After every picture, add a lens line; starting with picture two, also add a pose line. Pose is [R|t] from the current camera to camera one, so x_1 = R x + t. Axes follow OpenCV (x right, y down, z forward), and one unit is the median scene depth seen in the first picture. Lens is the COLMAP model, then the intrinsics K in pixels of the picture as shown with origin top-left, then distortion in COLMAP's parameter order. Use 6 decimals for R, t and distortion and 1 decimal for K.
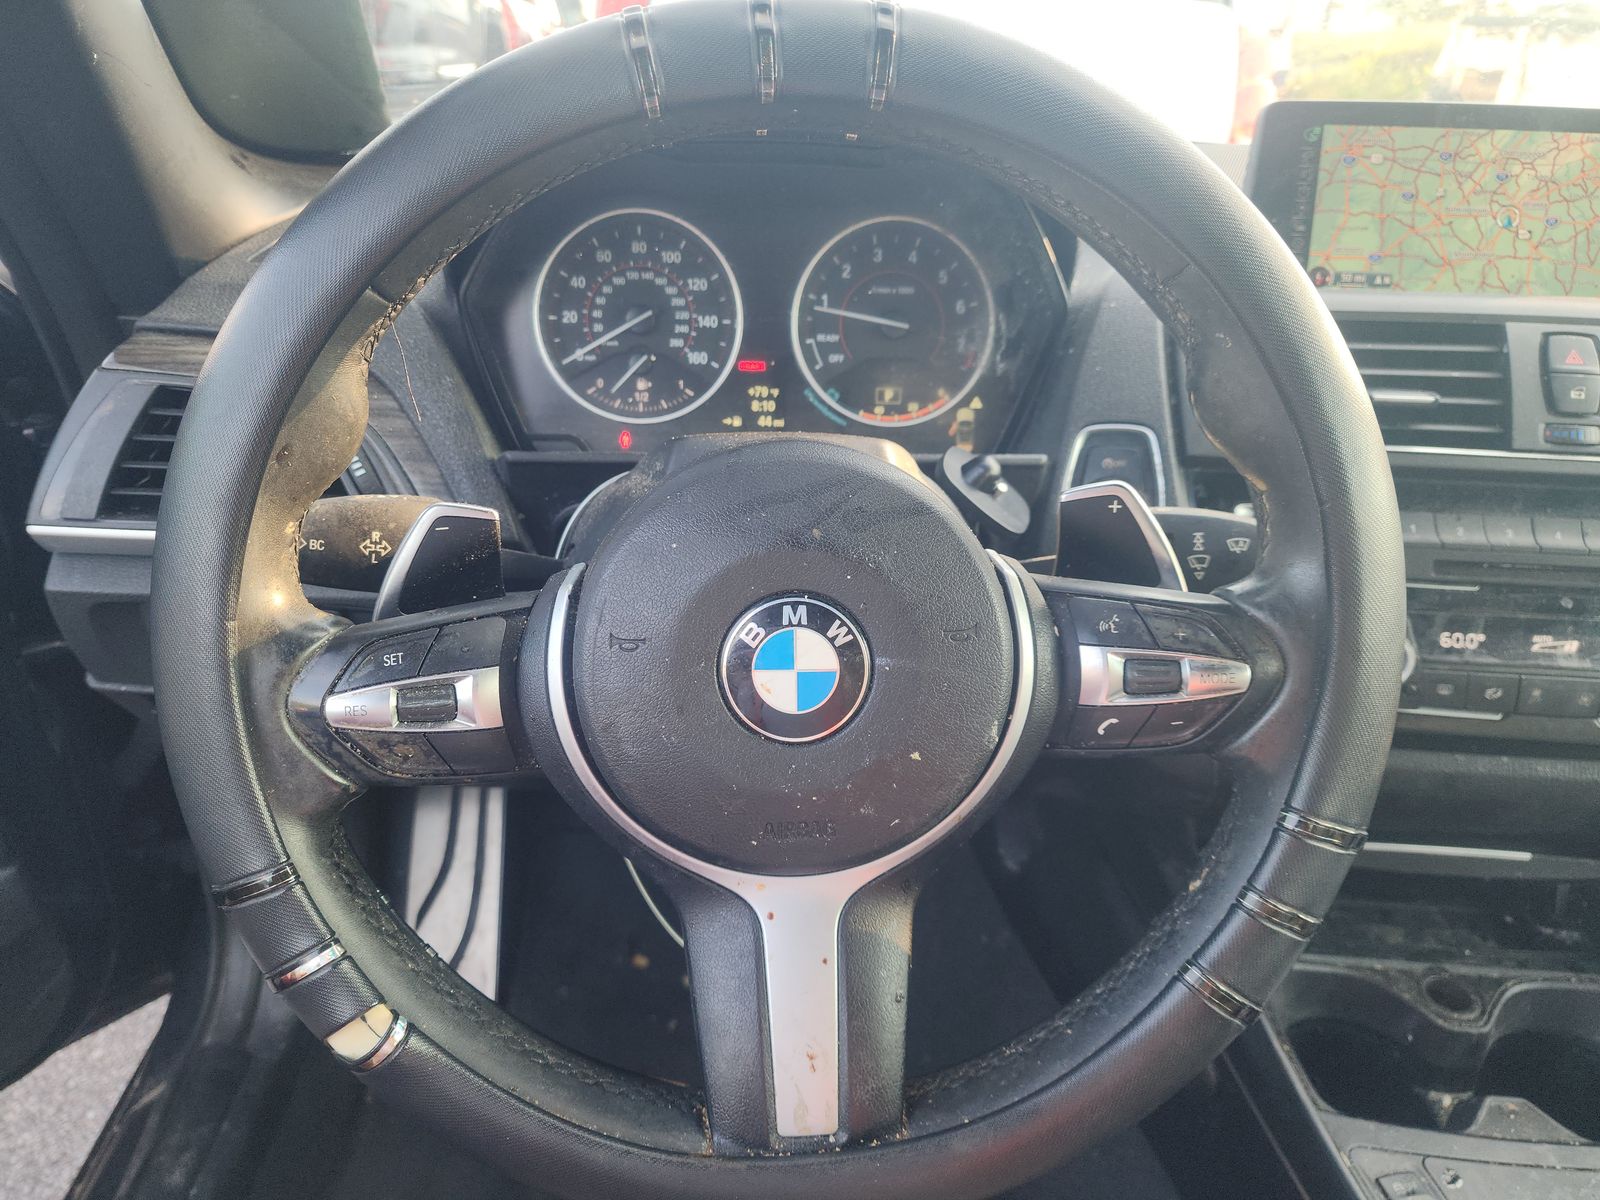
lens RADIAL K [[1068.4, 0, 784.4], [0, 1068.4, 596.8], [0, 0, 1]] dist [0.045759, -0.012824]
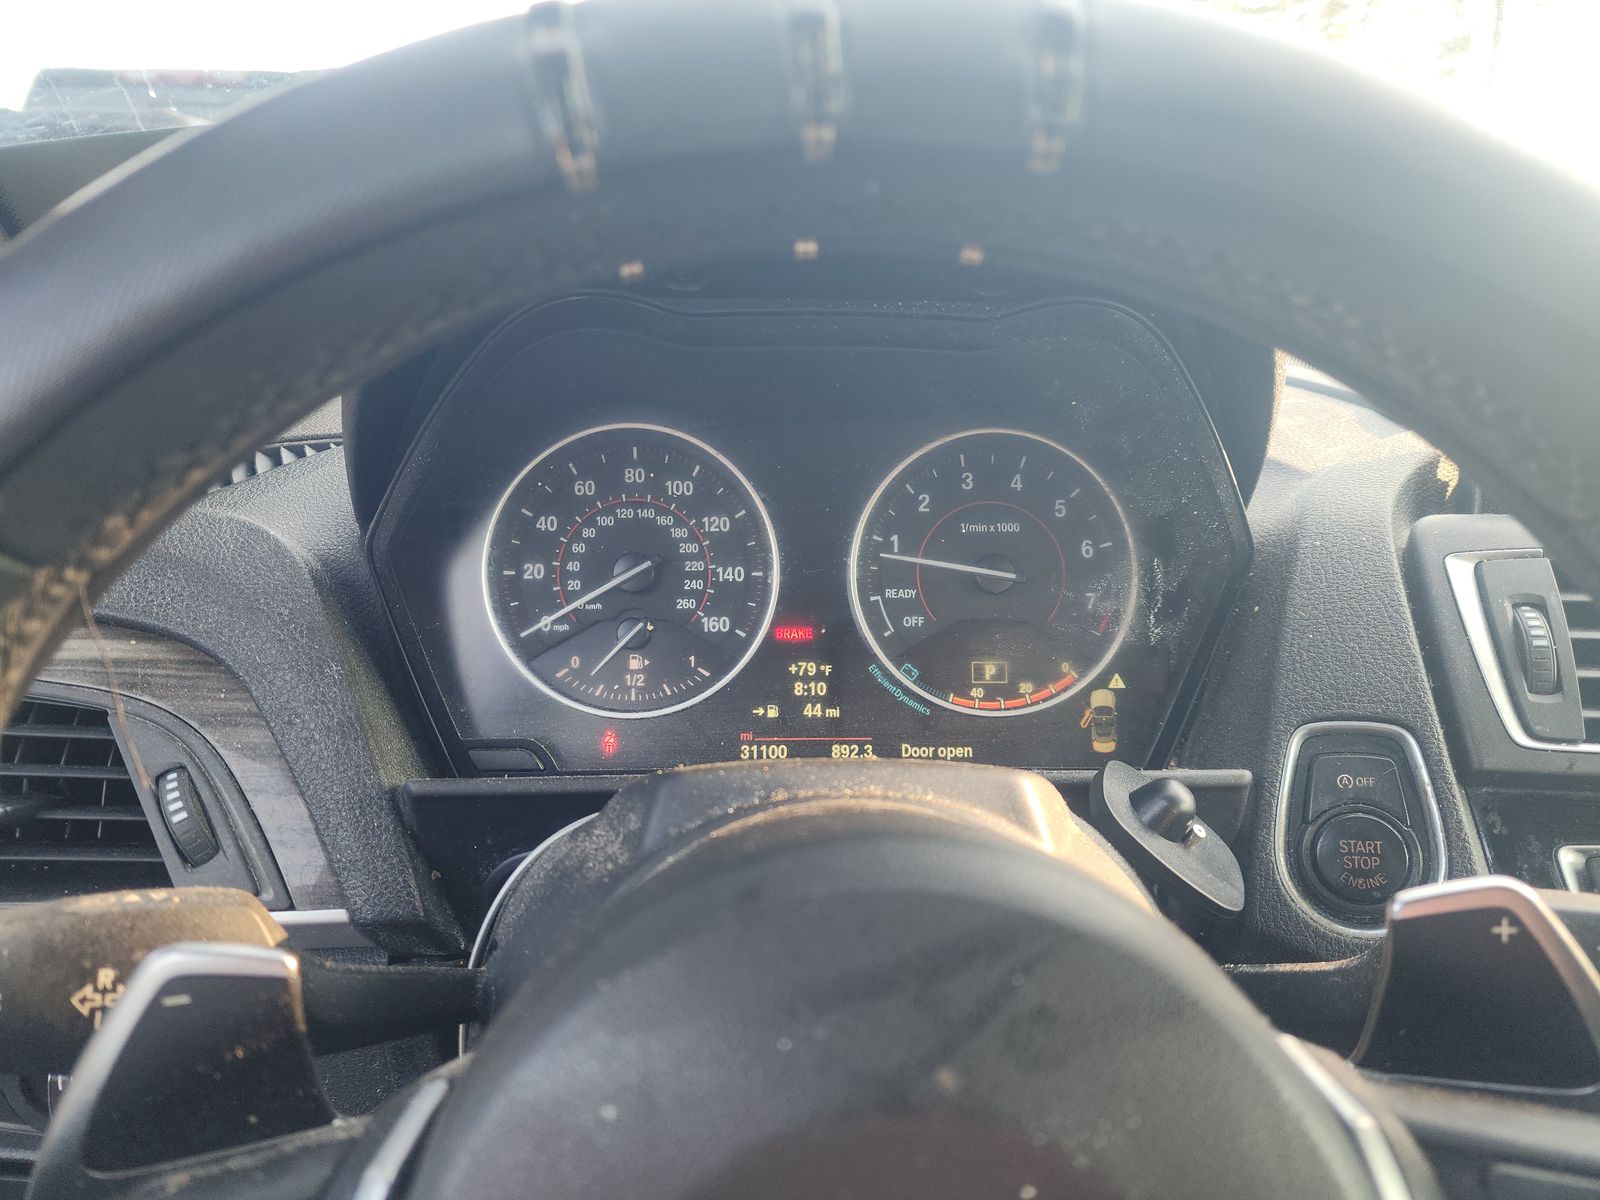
lens RADIAL K [[1068.4, 0, 801.2], [0, 1068.4, 595.8], [0, 0, 1]] dist [0.045759, -0.012824]
pose [[0.999626, -0.013661, -0.023706, -0.008497], [0.008289, 0.976922, -0.213433, -0.092898], [0.026075, 0.213157, 0.976670, 0.319493]]
